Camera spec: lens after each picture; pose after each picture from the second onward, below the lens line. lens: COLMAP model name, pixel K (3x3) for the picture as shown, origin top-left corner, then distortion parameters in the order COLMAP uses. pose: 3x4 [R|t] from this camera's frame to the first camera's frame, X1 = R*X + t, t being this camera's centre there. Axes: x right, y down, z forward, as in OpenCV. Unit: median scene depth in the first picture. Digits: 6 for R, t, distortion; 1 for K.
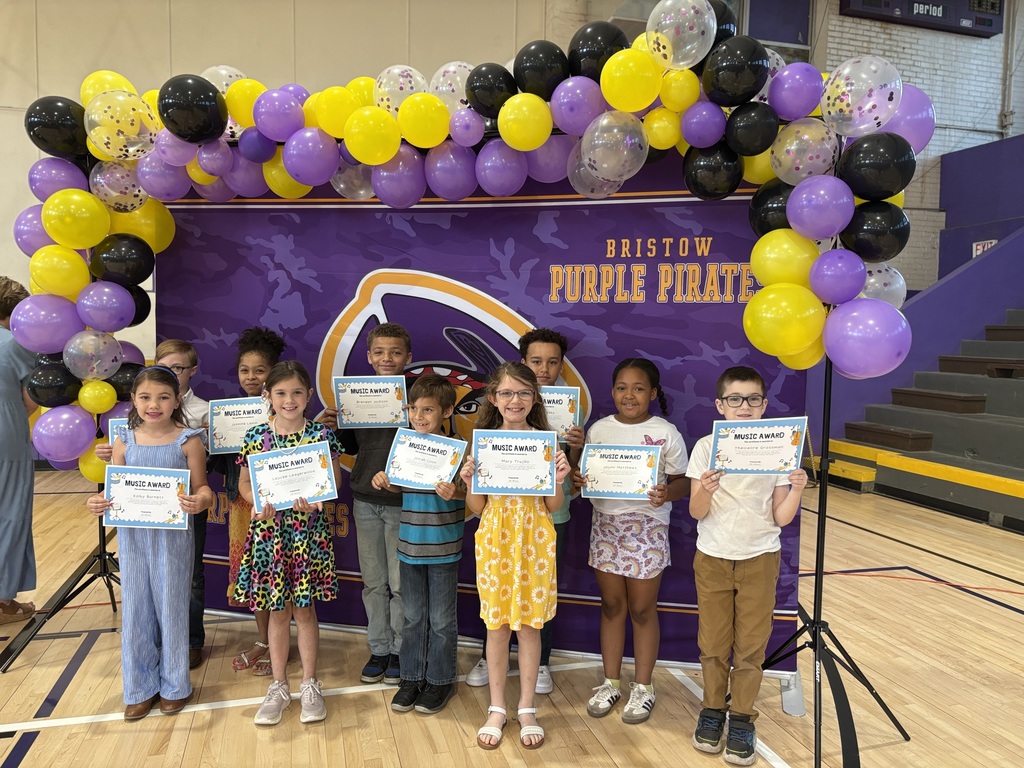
lens RADIAL K [[793.9, 0, 509.1], [0, 793.9, 386.3], [0, 0, 1]] dist [0.016949, -0.024417]
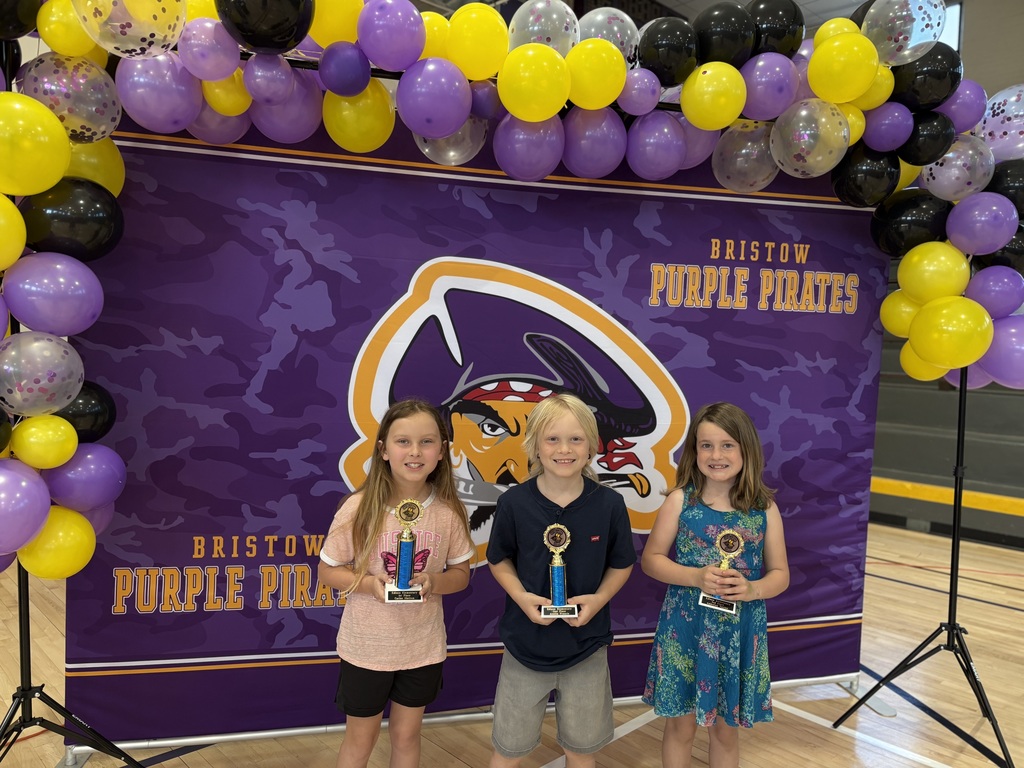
lens RADIAL K [[793.9, 0, 515.8], [0, 793.9, 393.4], [0, 0, 1]] dist [0.016949, -0.024417]
pose [[0.880091, -0.024241, 0.474185, -0.511985], [0.017695, 0.999677, 0.018263, -0.028543], [-0.474475, -0.007683, 0.880236, 0.303888]]
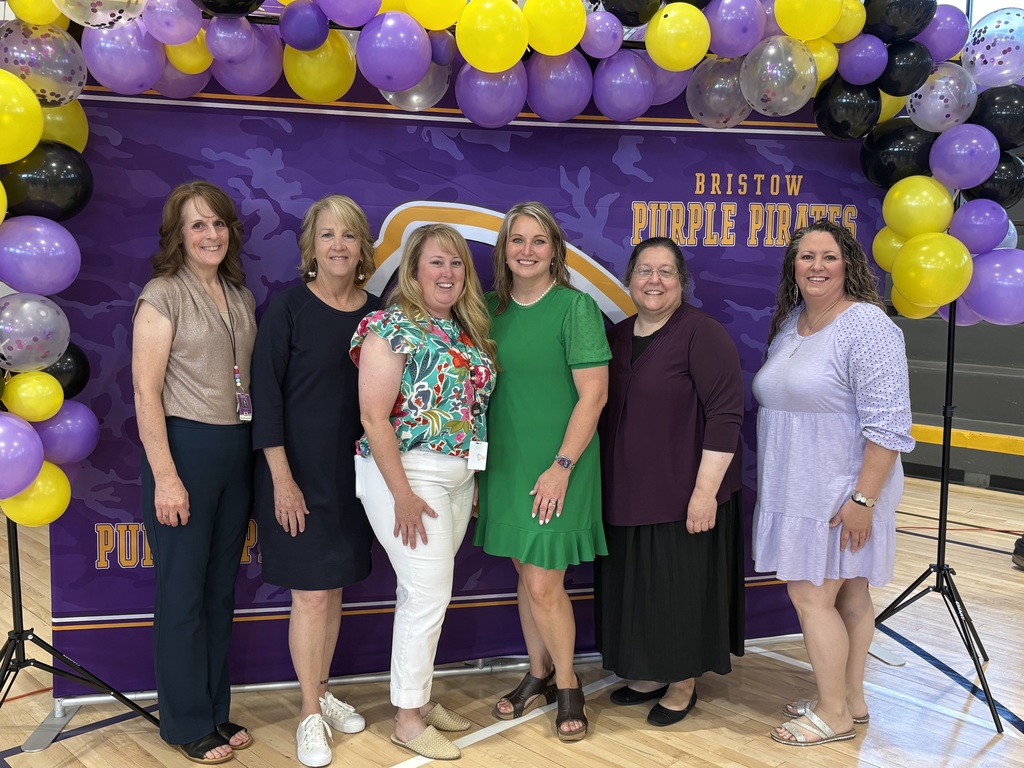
lens RADIAL K [[1073.7, 0, 554.3], [0, 1073.7, 406.5], [0, 0, 1]] dist [0.041745, 0.000000]
pose [[0.877291, -0.078100, 0.473561, -0.592673], [0.039485, 0.995072, 0.090959, -0.044066], [-0.478331, -0.061099, 0.876051, 0.025690]]
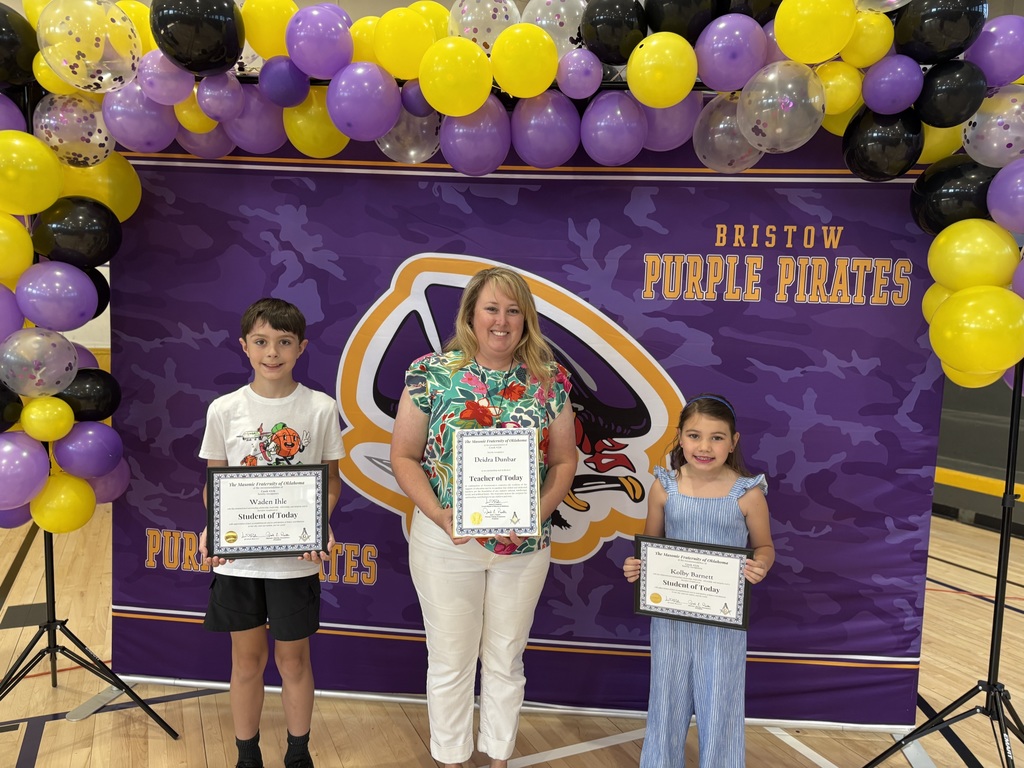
lens RADIAL K [[793.9, 0, 508.1], [0, 793.9, 395.7], [0, 0, 1]] dist [0.016949, -0.024417]
pose [[0.986736, -0.002926, 0.162304, -0.226243], [-0.002866, 0.999368, 0.035442, -0.035589], [-0.162305, -0.035437, 0.986104, 0.213412]]
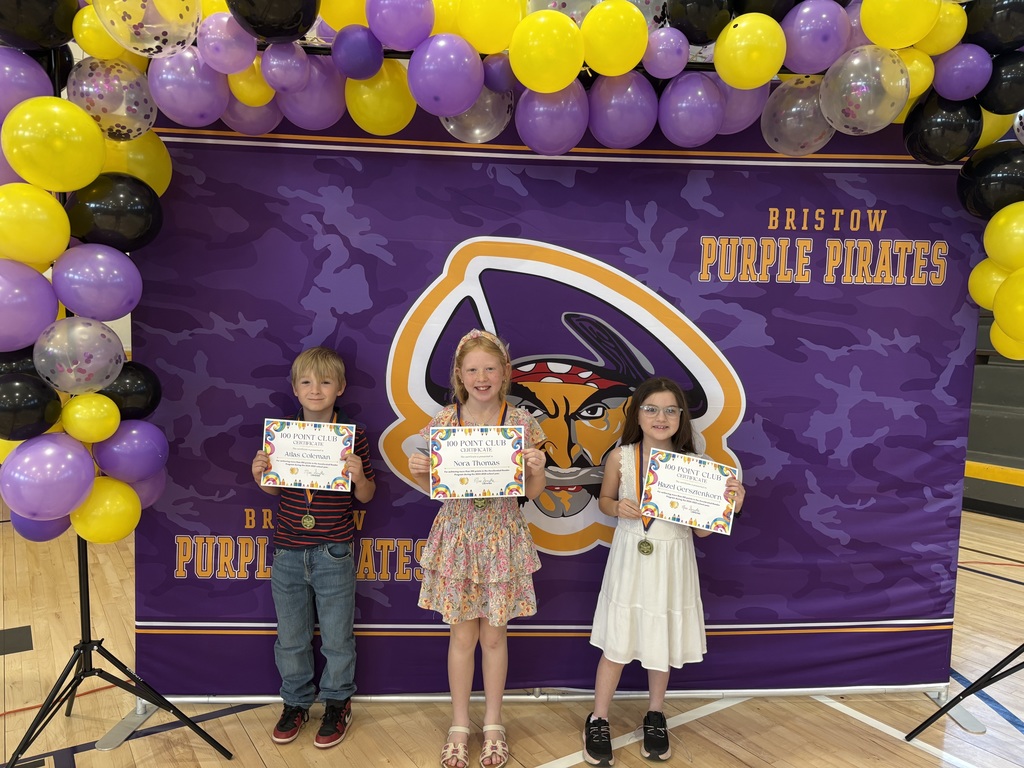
lens RADIAL K [[793.9, 0, 510.0], [0, 793.9, 396.3], [0, 0, 1]] dist [0.016949, -0.024417]
pose [[0.954111, -0.031151, 0.297827, -0.398606], [0.020197, 0.999004, 0.039786, -0.024155], [-0.298770, -0.031945, 0.953790, 0.270251]]
